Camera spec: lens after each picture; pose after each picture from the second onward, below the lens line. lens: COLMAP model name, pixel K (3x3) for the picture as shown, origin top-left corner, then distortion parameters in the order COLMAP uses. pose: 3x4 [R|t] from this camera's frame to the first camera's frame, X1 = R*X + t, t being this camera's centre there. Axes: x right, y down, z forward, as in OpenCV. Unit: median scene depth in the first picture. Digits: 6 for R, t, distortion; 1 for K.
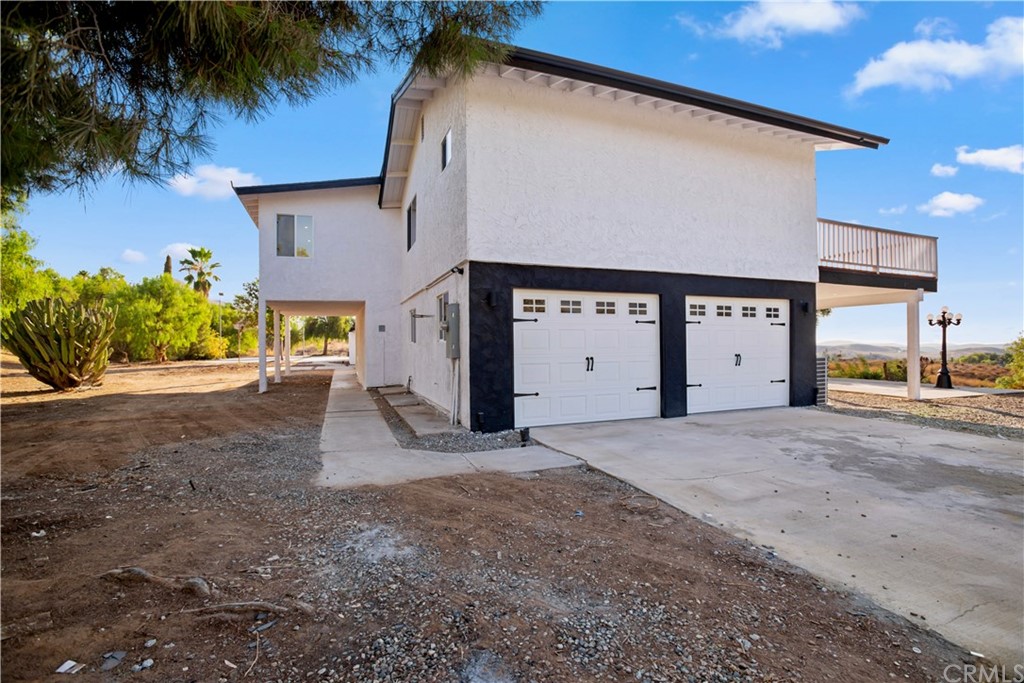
lens RADIAL K [[469.1, 0, 512.0], [0, 469.1, 341.5], [0, 0, 1]] dist [-0.041826, 0.000739]
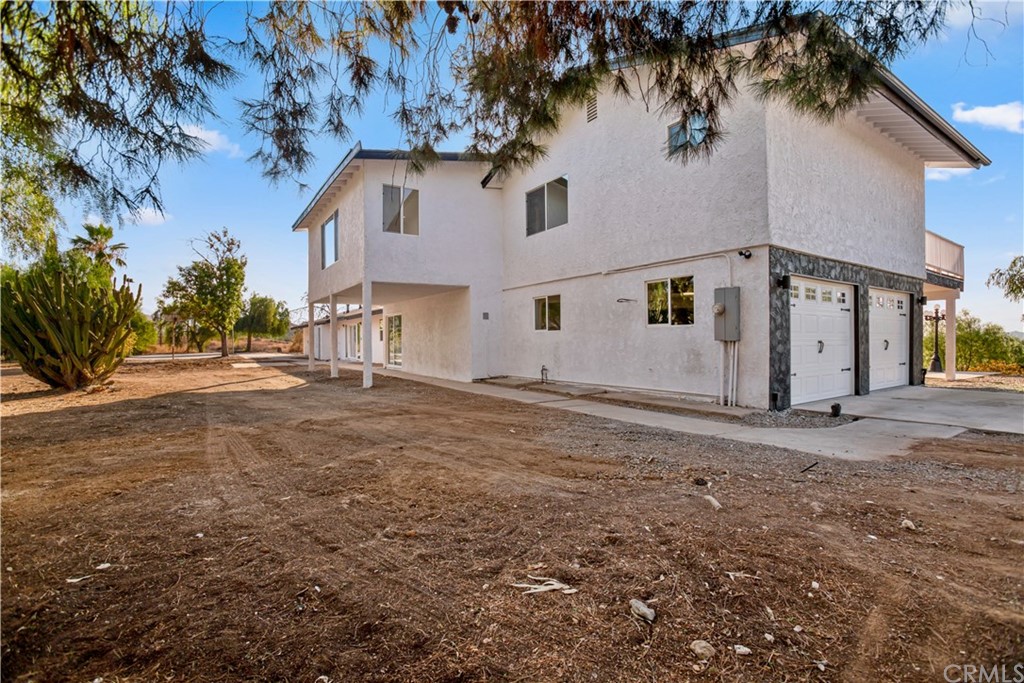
lens RADIAL K [[469.1, 0, 512.0], [0, 469.1, 341.5], [0, 0, 1]] dist [-0.041826, 0.000739]
pose [[0.975303, 0.001187, 0.220869, -0.687667], [-0.002155, 0.999989, 0.004142, 0.030432], [-0.220862, -0.004516, 0.975295, 0.117431]]
